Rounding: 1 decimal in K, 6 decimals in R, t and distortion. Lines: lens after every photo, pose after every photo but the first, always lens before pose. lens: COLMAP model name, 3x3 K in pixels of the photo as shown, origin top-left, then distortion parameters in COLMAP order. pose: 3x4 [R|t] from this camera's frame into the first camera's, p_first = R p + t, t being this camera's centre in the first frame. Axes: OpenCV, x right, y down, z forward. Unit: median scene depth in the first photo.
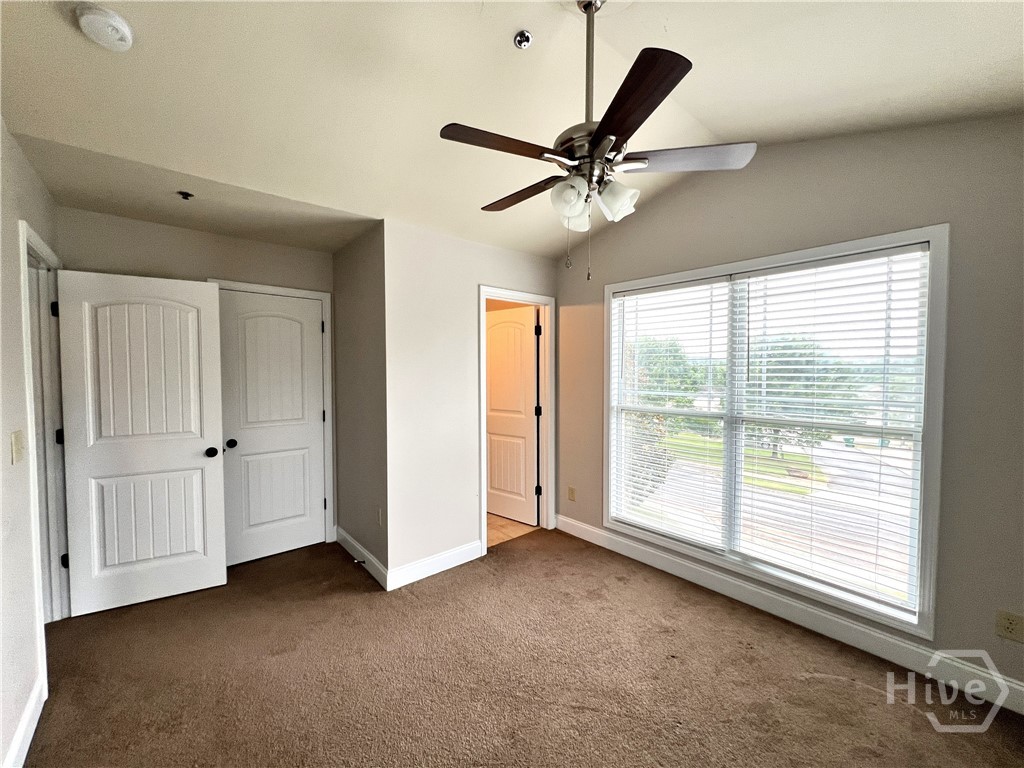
lens RADIAL K [[412.2, 0, 510.5], [0, 412.2, 381.9], [0, 0, 1]] dist [0.000384, 0.000320]
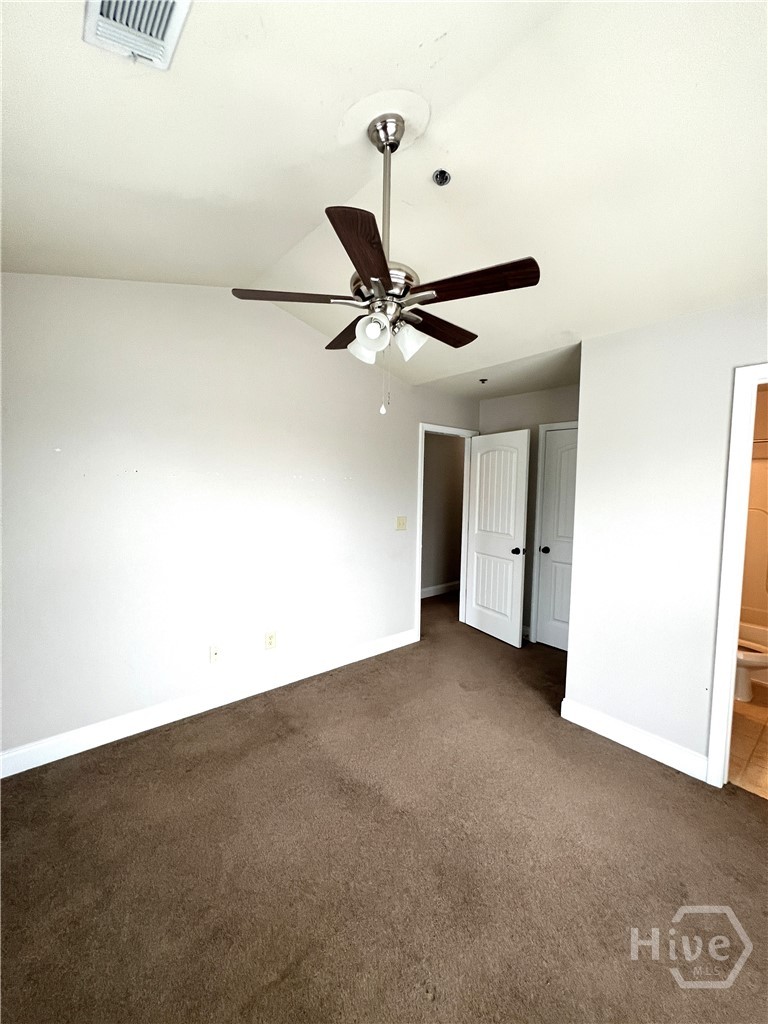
lens RADIAL K [[412.2, 0, 381.7], [0, 412.2, 509.1], [0, 0, 1]] dist [0.000384, 0.000320]
pose [[-0.020348, 0.060015, -0.997990, 0.692301], [-0.048273, 0.996974, 0.060938, -0.036140], [0.998627, 0.049416, -0.017389, 0.566089]]
